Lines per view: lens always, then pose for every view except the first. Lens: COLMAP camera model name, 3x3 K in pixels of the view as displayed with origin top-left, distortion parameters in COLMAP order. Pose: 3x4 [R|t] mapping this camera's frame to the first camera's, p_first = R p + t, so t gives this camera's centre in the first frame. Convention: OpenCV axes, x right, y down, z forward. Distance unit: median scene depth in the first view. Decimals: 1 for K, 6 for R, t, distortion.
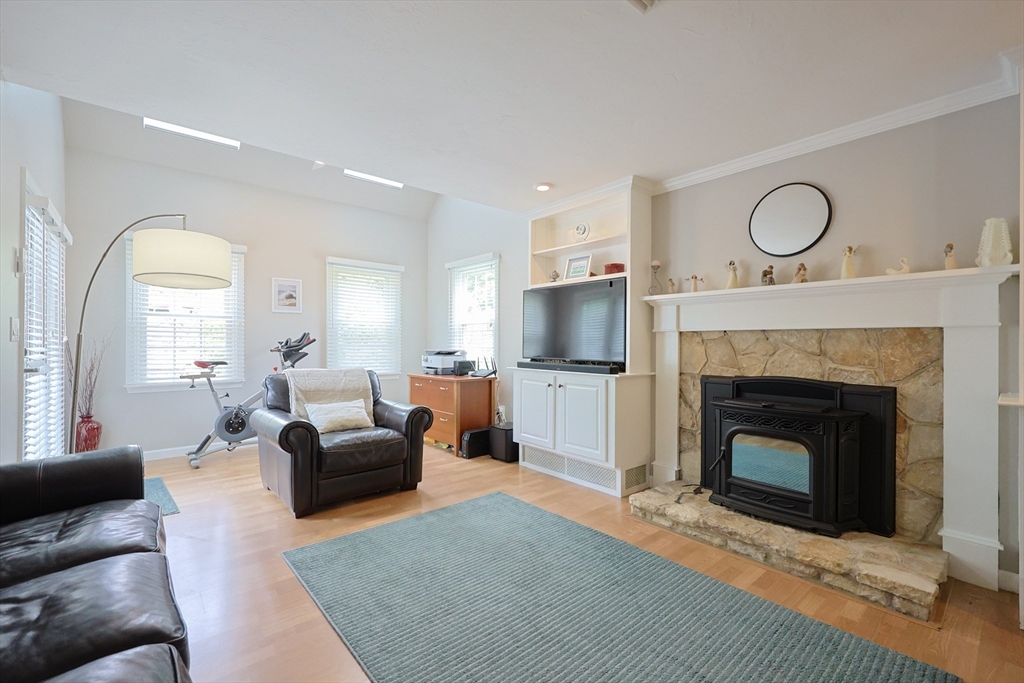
lens RADIAL K [[435.8, 0, 509.3], [0, 435.8, 341.8], [0, 0, 1]] dist [-0.000914, 0.000312]
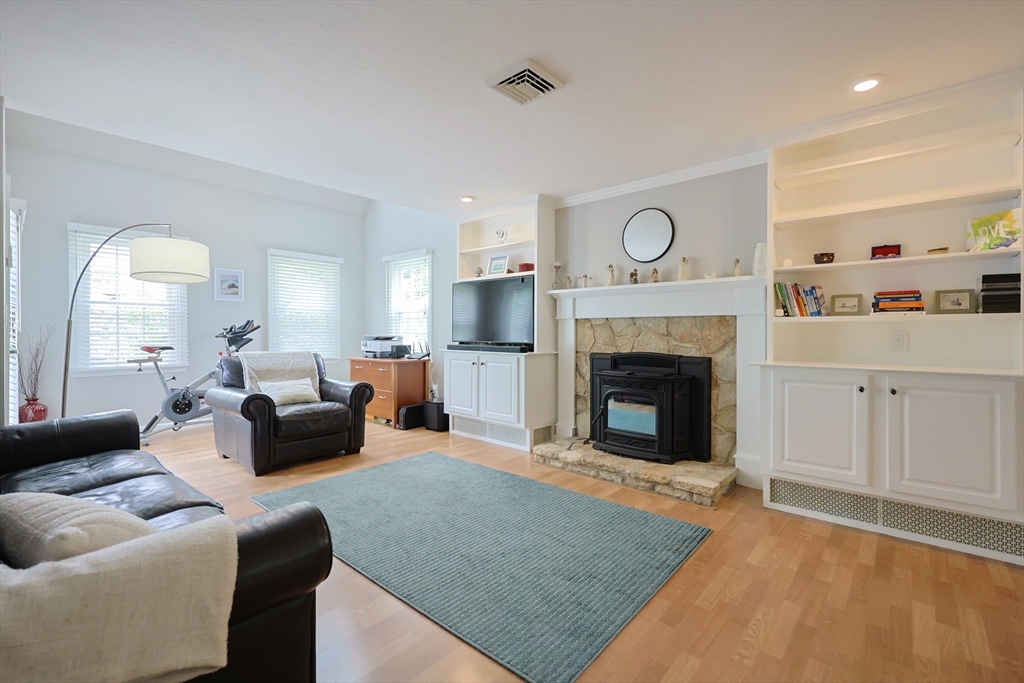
lens RADIAL K [[443.1, 0, 510.6], [0, 443.1, 333.1], [0, 0, 1]] dist [-0.001395, 0.000050]
pose [[0.990244, -0.003618, 0.139300, 0.025046], [0.002812, 0.999978, 0.005980, 0.009569], [-0.139318, -0.005530, 0.990232, -0.240569]]
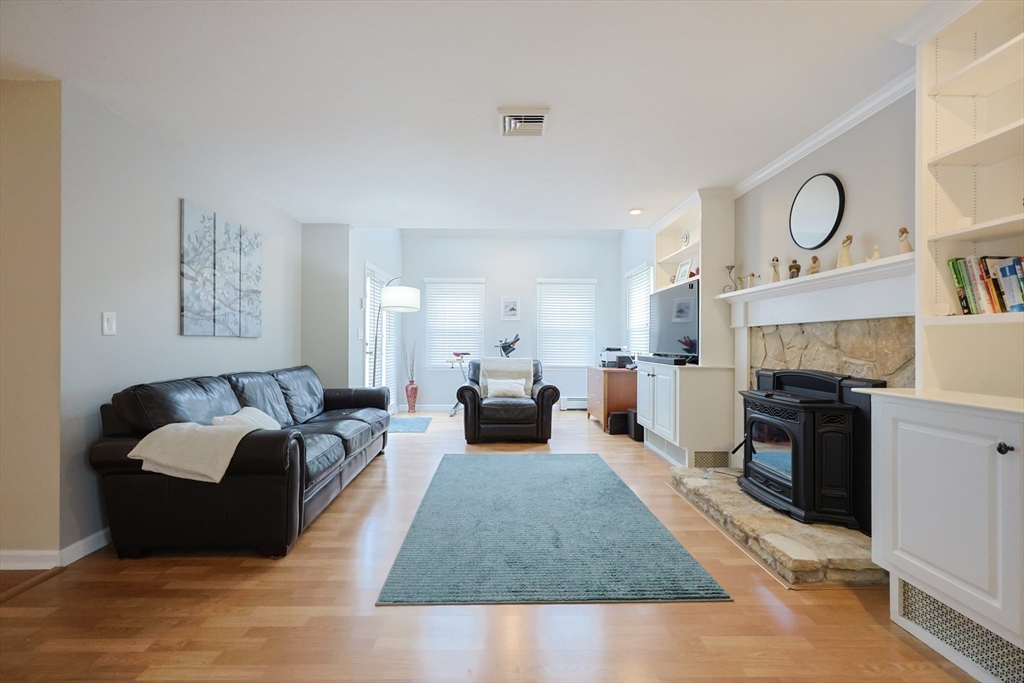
lens RADIAL K [[435.8, 0, 509.3], [0, 435.8, 341.8], [0, 0, 1]] dist [-0.000914, 0.000312]
pose [[0.771068, -0.004257, -0.636739, 0.600636], [0.001219, 0.999986, -0.005210, 0.016514], [0.636752, 0.003241, 0.771062, -0.168804]]
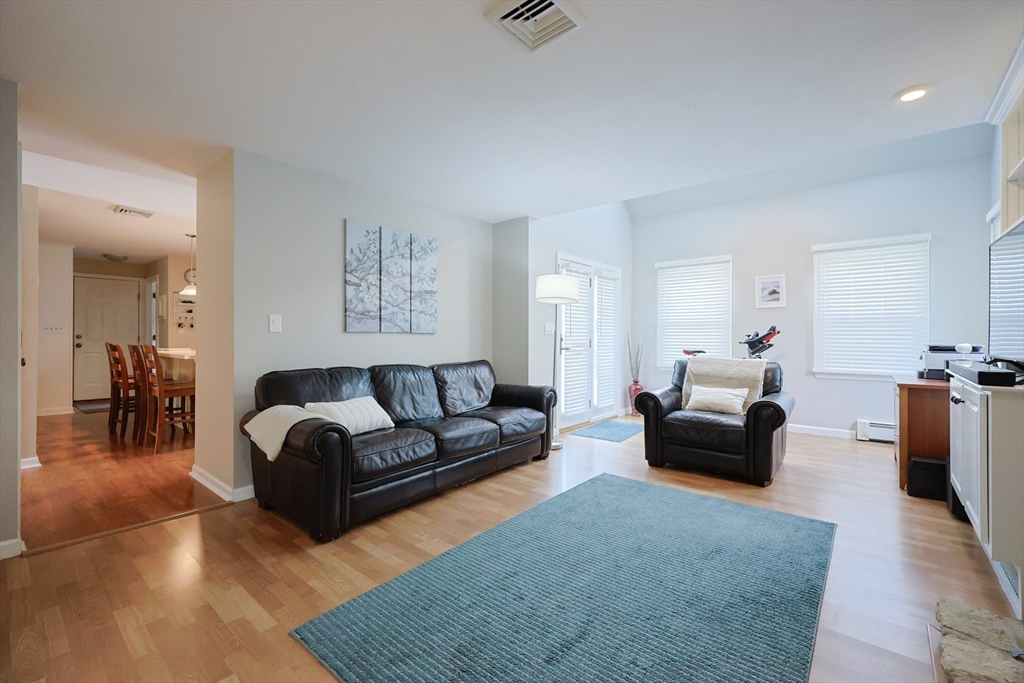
lens RADIAL K [[436.1, 0, 515.8], [0, 436.1, 334.7], [0, 0, 1]] dist [-0.005130, -0.000045]
pose [[0.164669, -0.012125, -0.986274, 0.645086], [0.000548, 0.999925, -0.012201, 0.017420], [0.986349, 0.001468, 0.164663, 0.315321]]
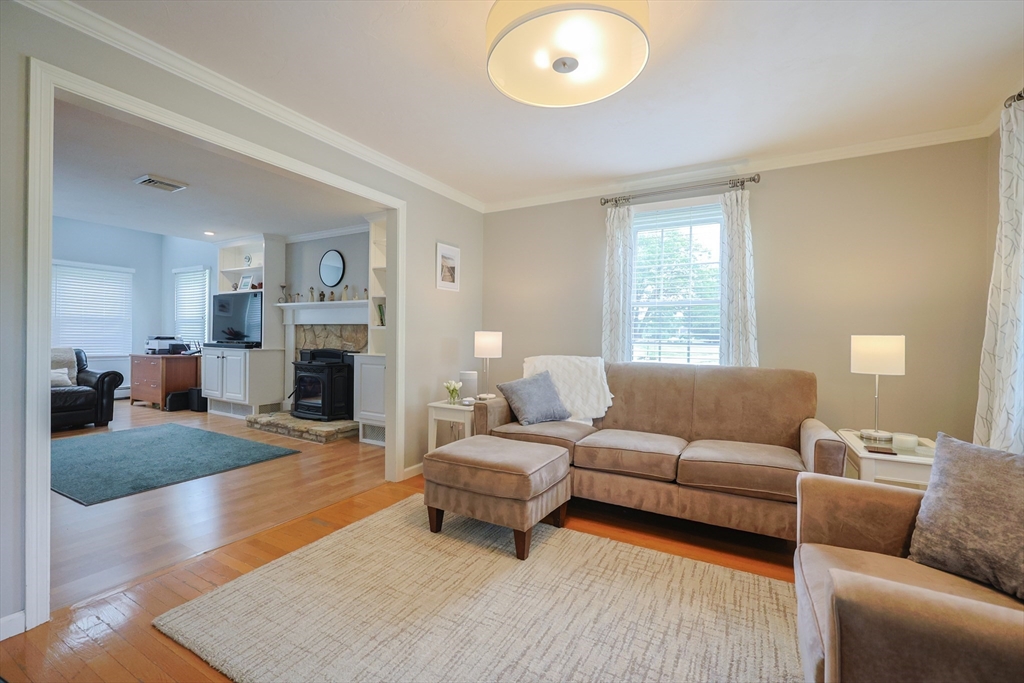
lens RADIAL K [[435.8, 0, 509.3], [0, 435.8, 341.8], [0, 0, 1]] dist [-0.000914, 0.000312]
pose [[0.942646, 0.005119, 0.333754, 0.604840], [-0.009936, 0.999870, 0.012727, 0.014338], [-0.333646, -0.015313, 0.942574, -0.904756]]
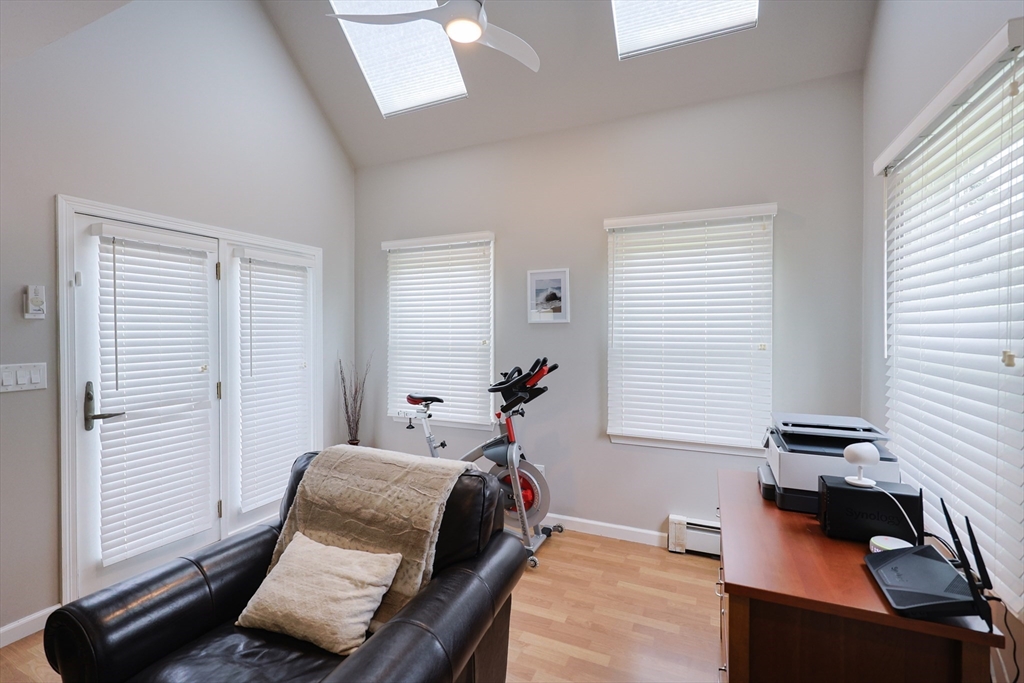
lens RADIAL K [[443.1, 0, 510.6], [0, 443.1, 333.1], [0, 0, 1]] dist [-0.001395, 0.000050]
pose [[0.418390, -0.001535, -0.908266, 0.080105], [0.003678, 0.999993, 0.000005, -0.077804], [0.908260, -0.003343, 0.418393, 1.009444]]
